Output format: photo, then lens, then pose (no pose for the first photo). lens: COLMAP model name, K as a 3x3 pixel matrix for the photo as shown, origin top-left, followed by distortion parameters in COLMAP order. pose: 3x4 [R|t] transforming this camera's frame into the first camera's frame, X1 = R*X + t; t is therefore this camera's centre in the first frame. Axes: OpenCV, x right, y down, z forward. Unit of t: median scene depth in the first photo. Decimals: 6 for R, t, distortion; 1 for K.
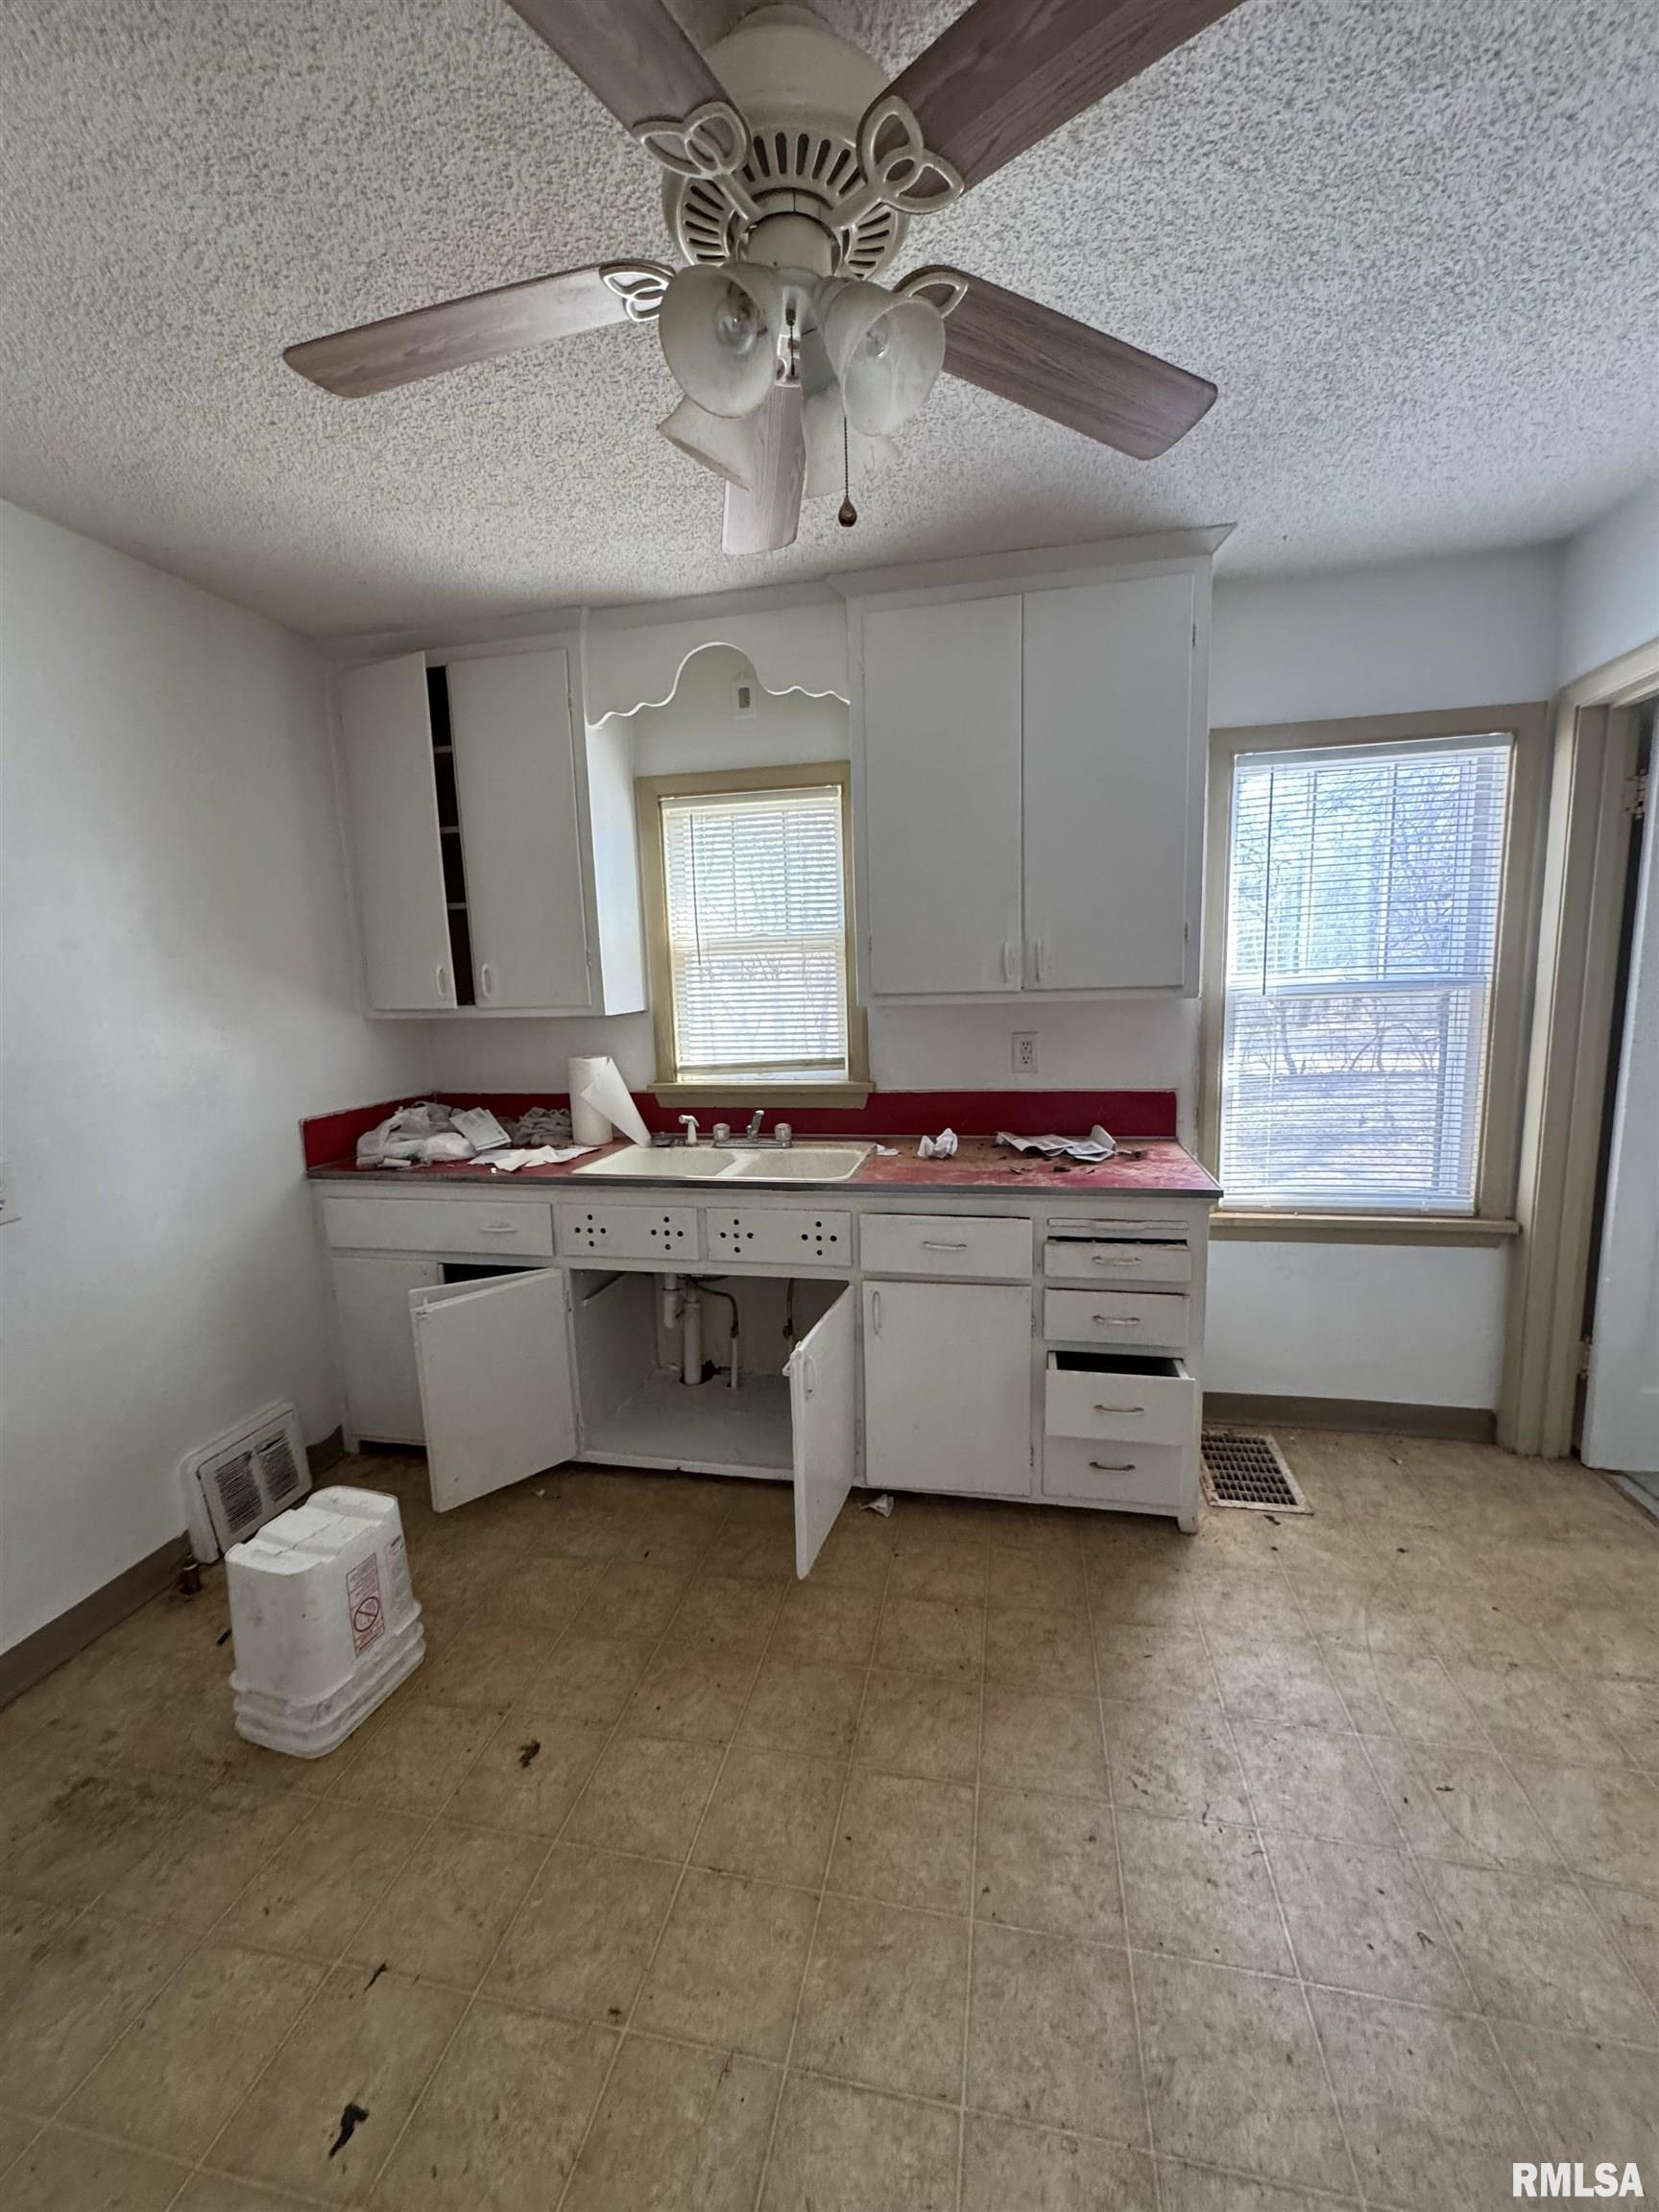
lens RADIAL K [[886.3, 0, 832.8], [0, 886.3, 1101.5], [0, 0, 1]] dist [-0.002210, -0.000283]
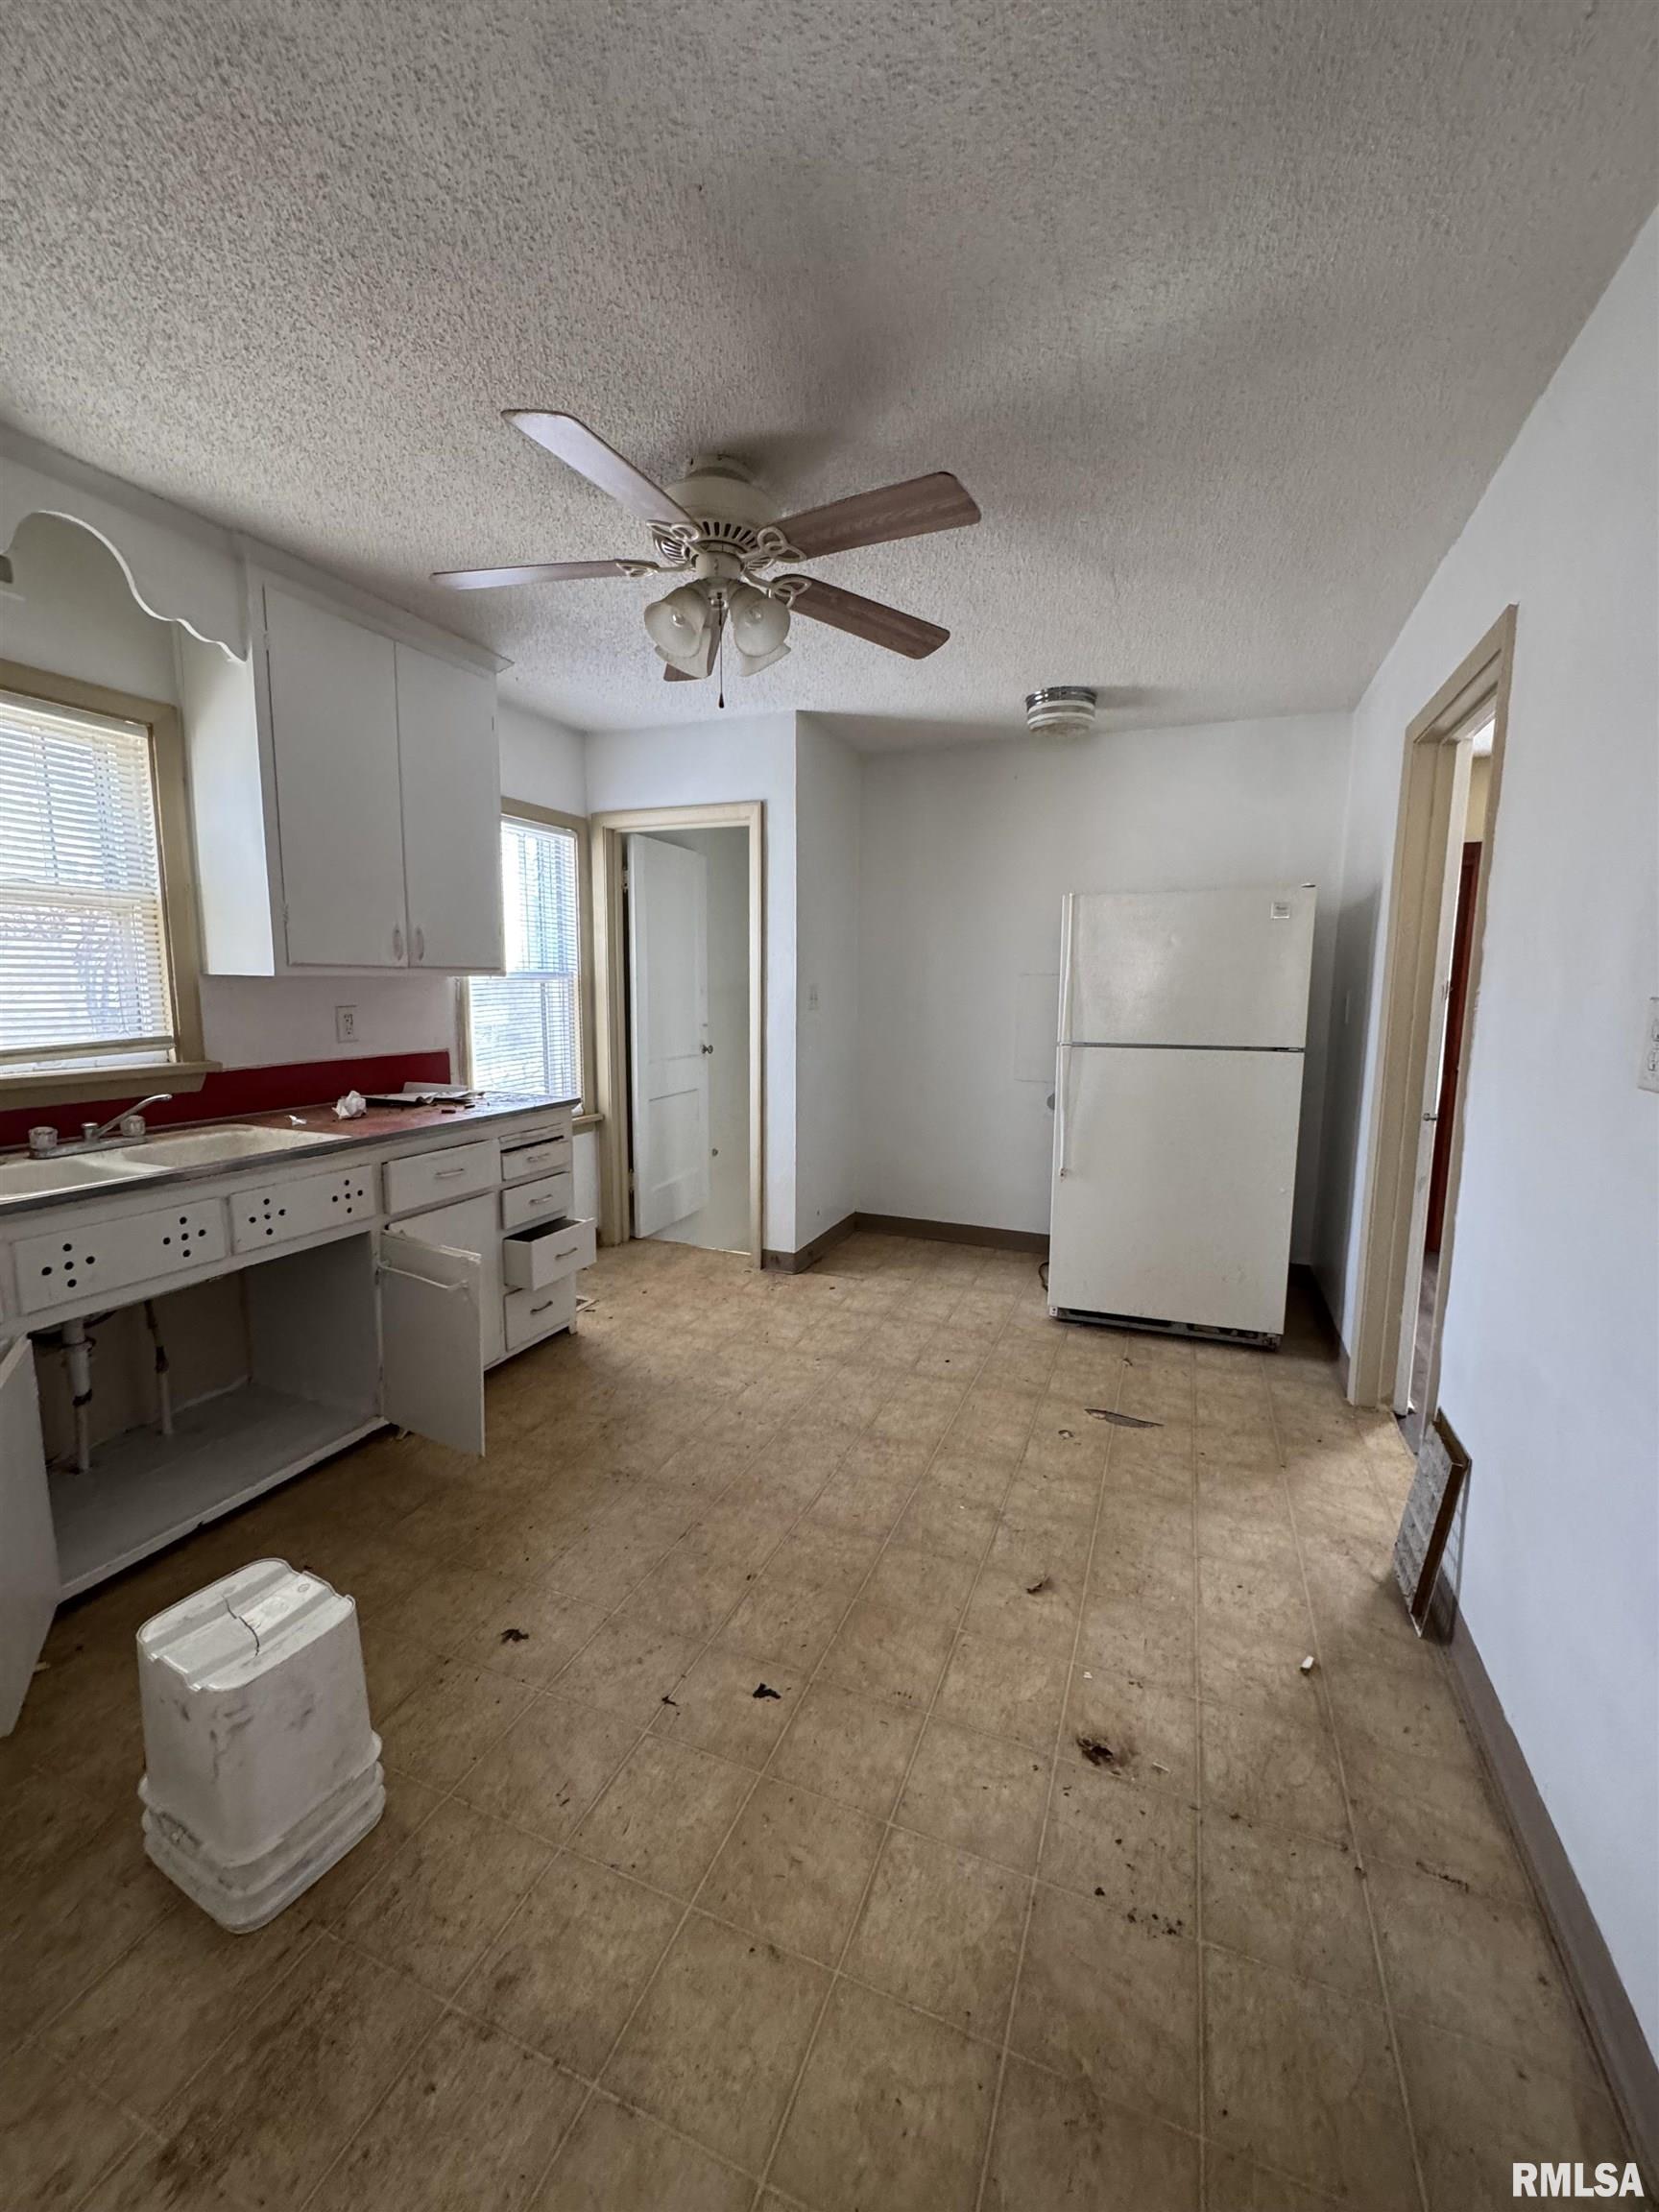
lens RADIAL K [[886.3, 0, 833.2], [0, 886.3, 1104.9], [0, 0, 1]] dist [-0.002210, -0.000283]
pose [[0.172528, -0.104158, 0.979482, -0.894051], [0.124952, 0.988674, 0.083126, 0.033142], [-0.977047, 0.108047, 0.183589, 0.239944]]
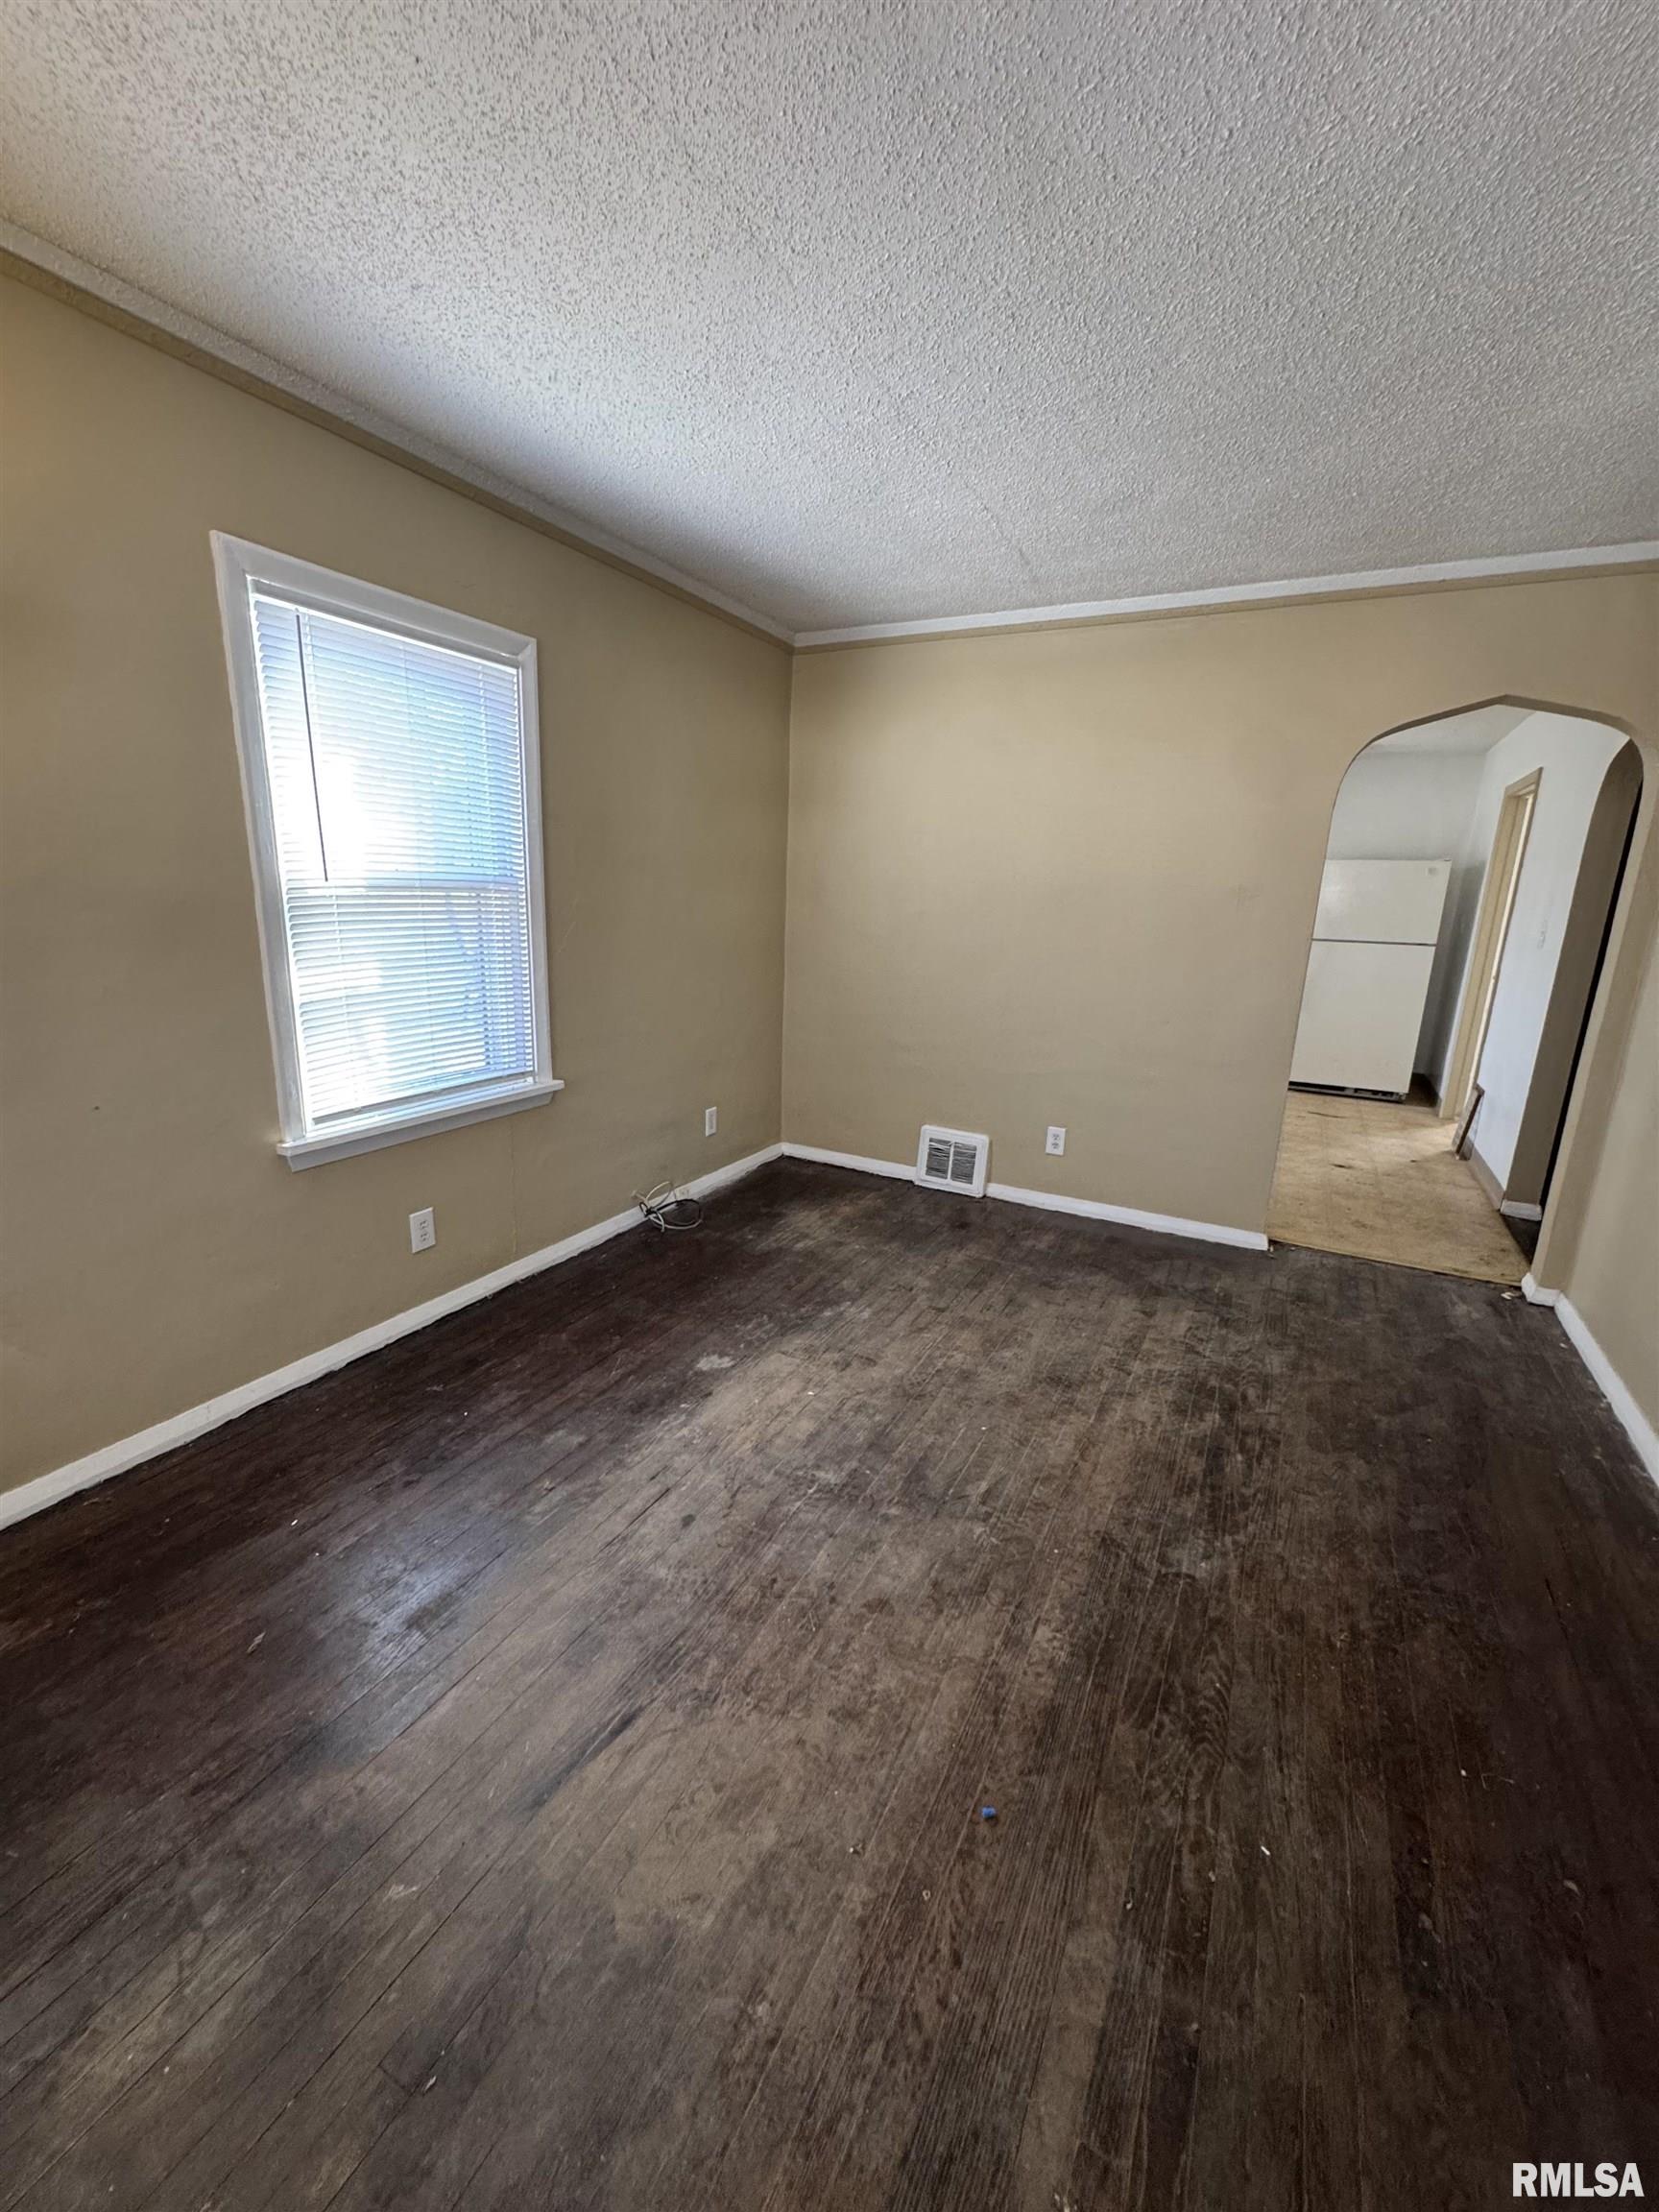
lens RADIAL K [[886.3, 0, 838.2], [0, 886.3, 1101.1], [0, 0, 1]] dist [-0.002210, -0.000283]
pose [[0.268219, -0.195647, 0.943282, -1.103720], [0.092531, 0.979865, 0.176924, 0.025733], [-0.958904, 0.039829, 0.280922, 0.308292]]
